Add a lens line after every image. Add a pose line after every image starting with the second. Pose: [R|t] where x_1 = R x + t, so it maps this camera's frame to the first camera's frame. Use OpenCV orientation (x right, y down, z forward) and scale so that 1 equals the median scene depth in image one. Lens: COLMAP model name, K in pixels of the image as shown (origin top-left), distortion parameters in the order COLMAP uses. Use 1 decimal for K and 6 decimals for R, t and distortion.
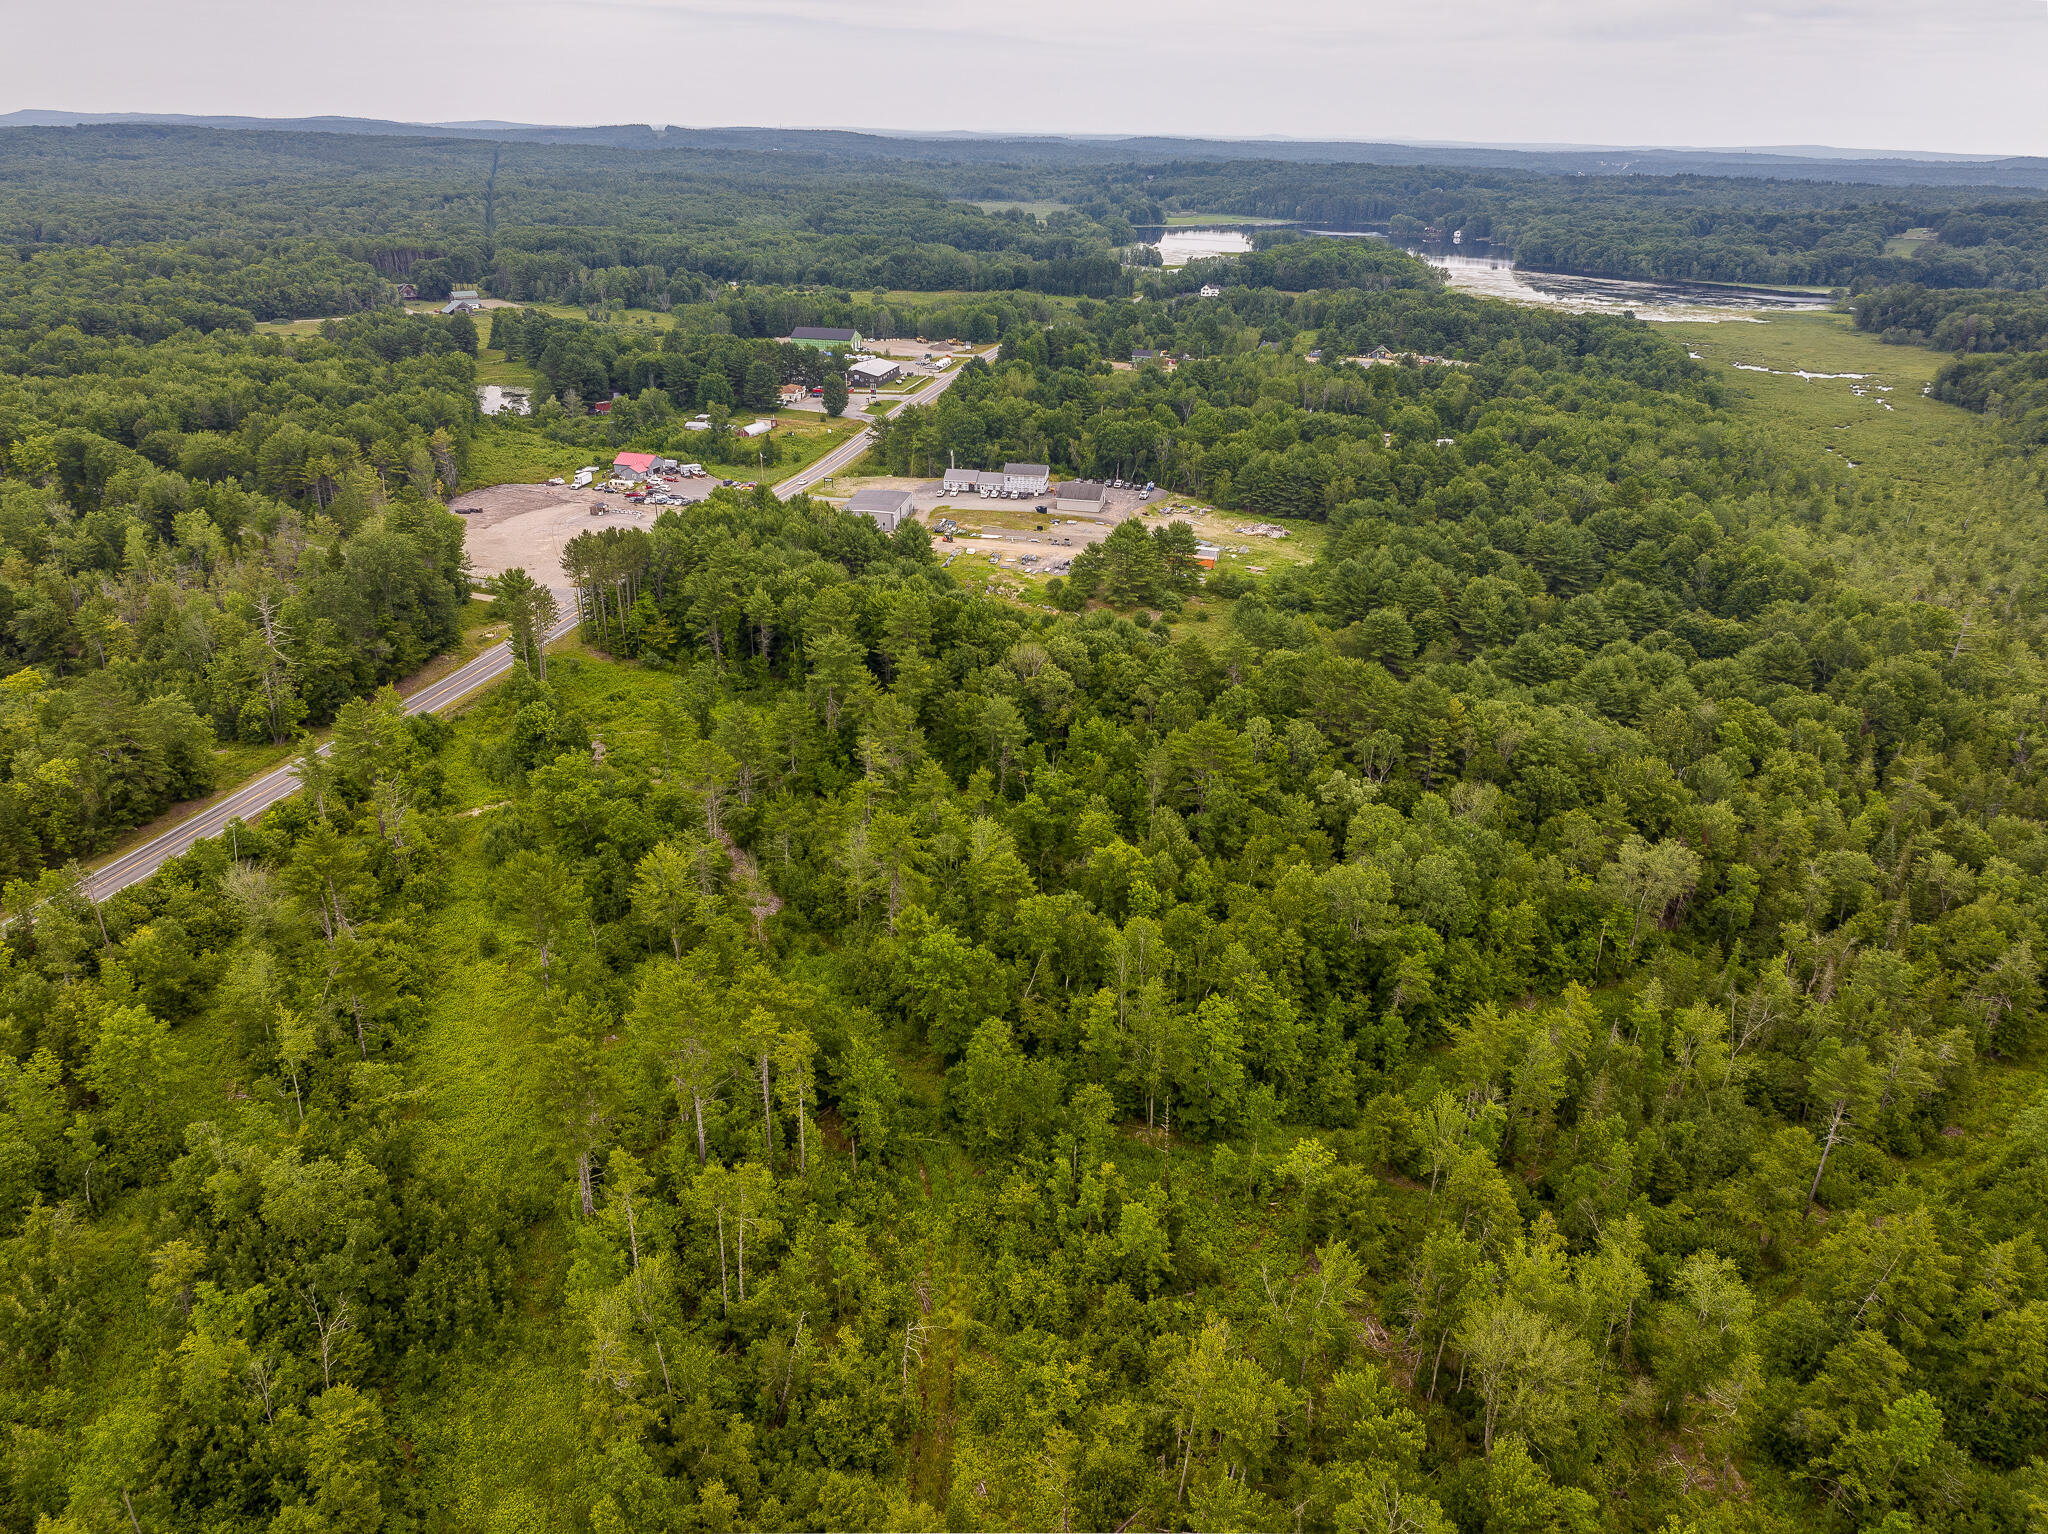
lens RADIAL K [[1468.4, 0, 1028.3], [0, 1468.4, 690.7], [0, 0, 1]] dist [-0.043805, 0.029143]
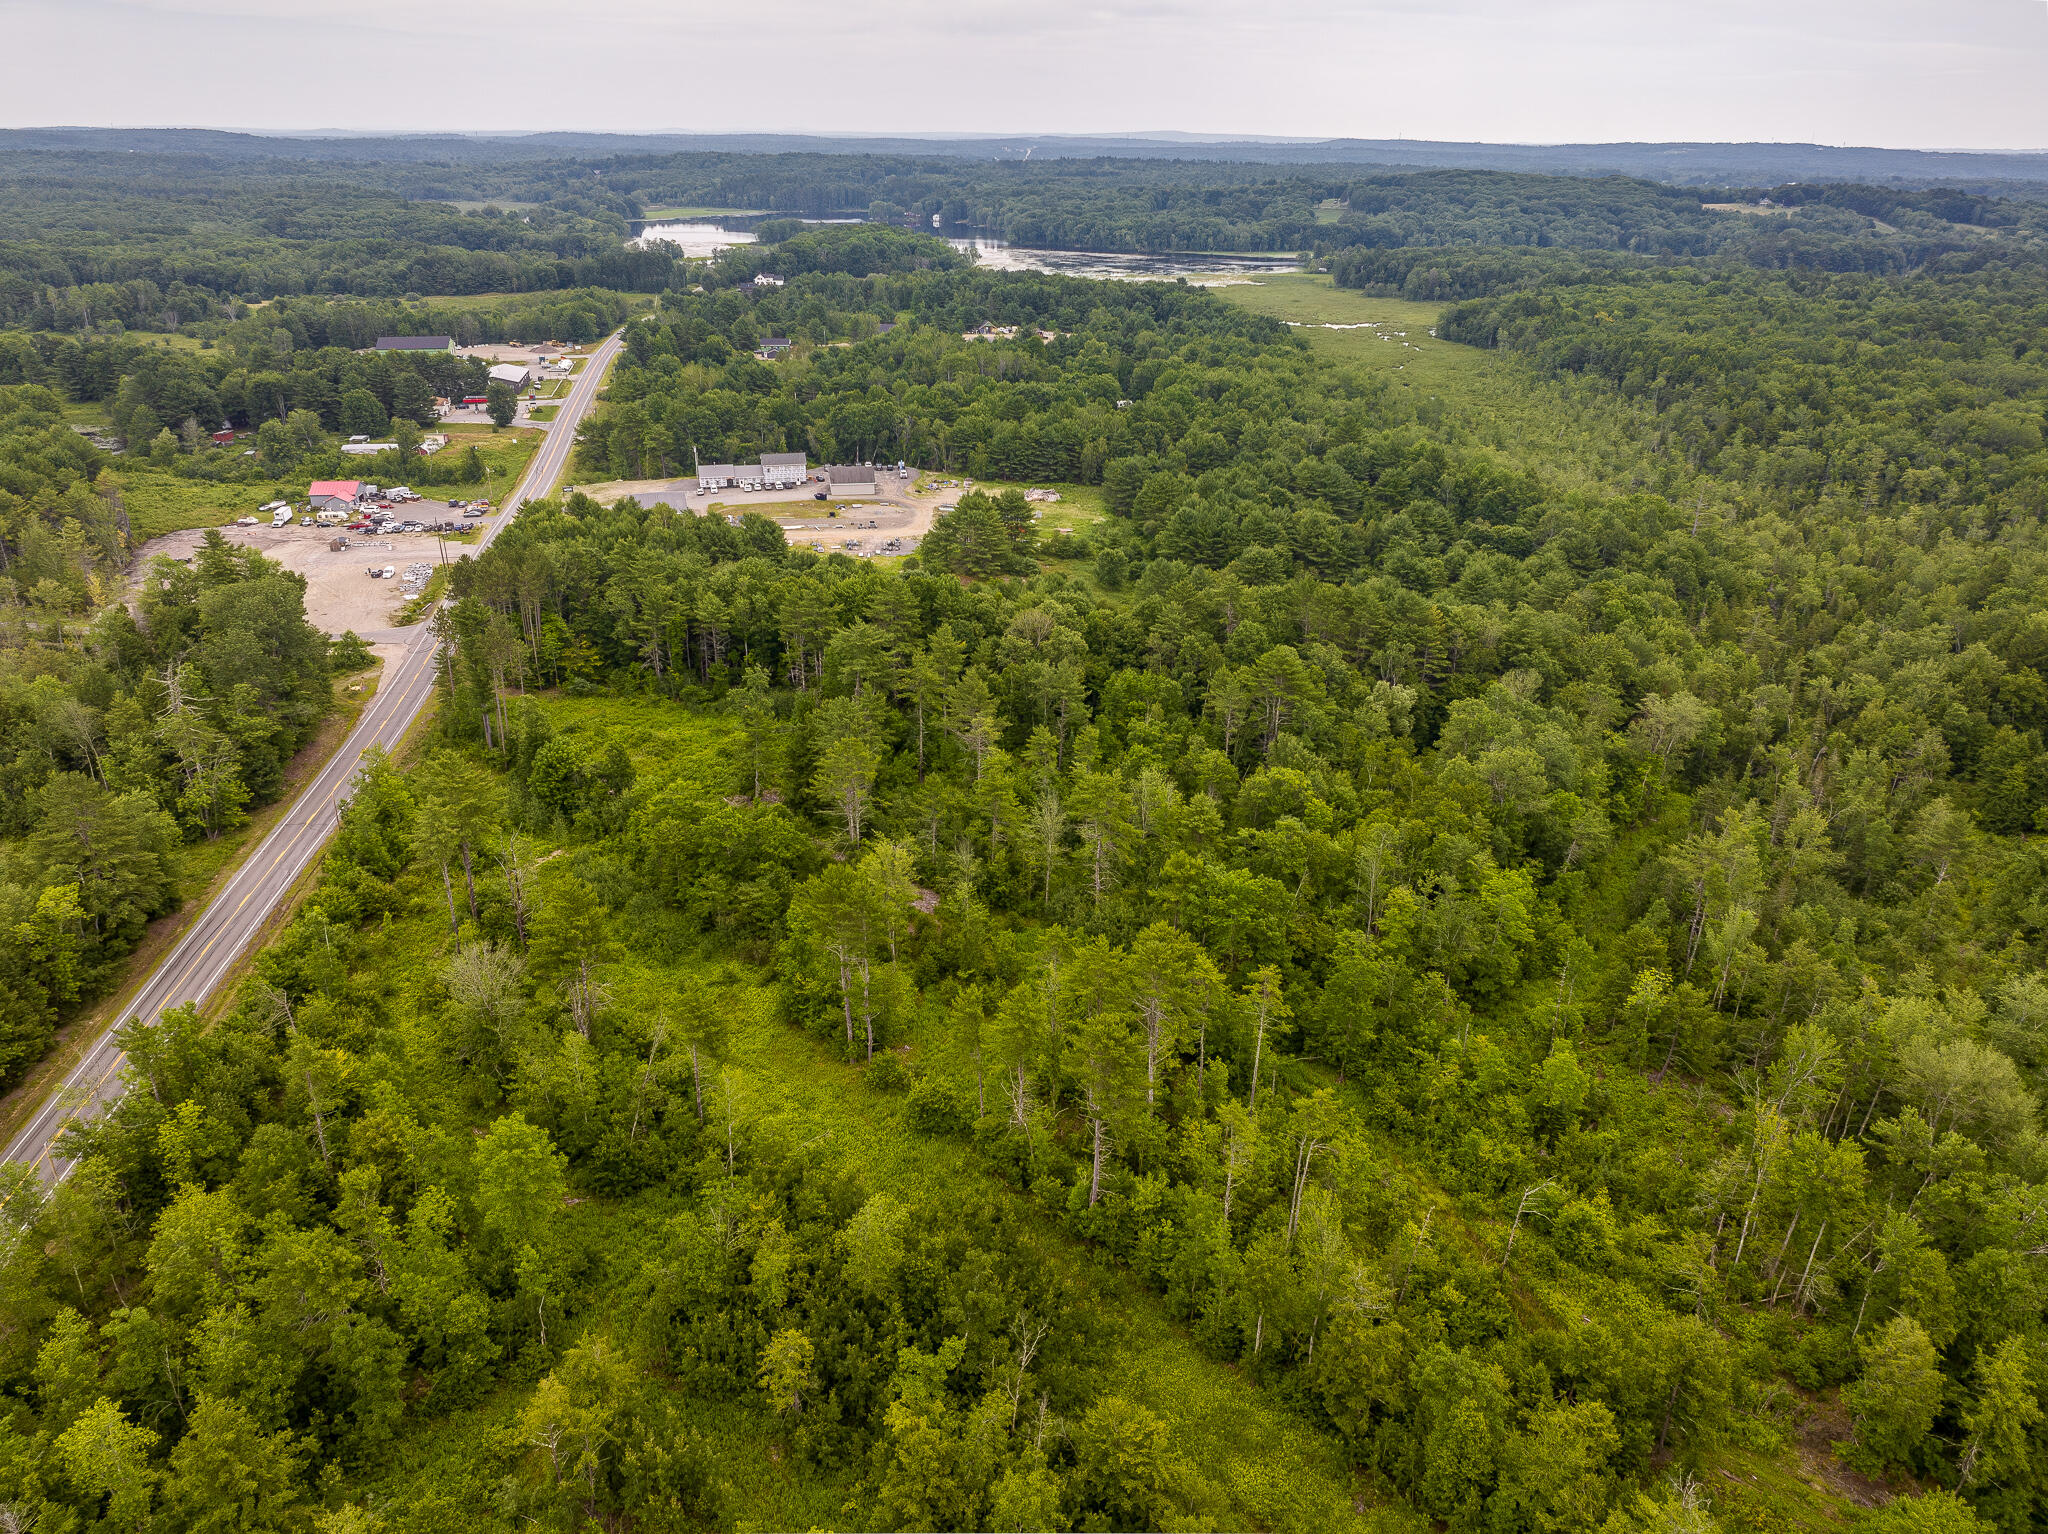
lens RADIAL K [[1468.4, 0, 1028.3], [0, 1468.4, 690.7], [0, 0, 1]] dist [-0.043805, 0.029143]
pose [[0.926058, -0.140935, 0.350076, -0.195127], [0.139476, 0.989785, 0.029515, -0.003731], [-0.350660, 0.021494, 0.936256, 0.029073]]
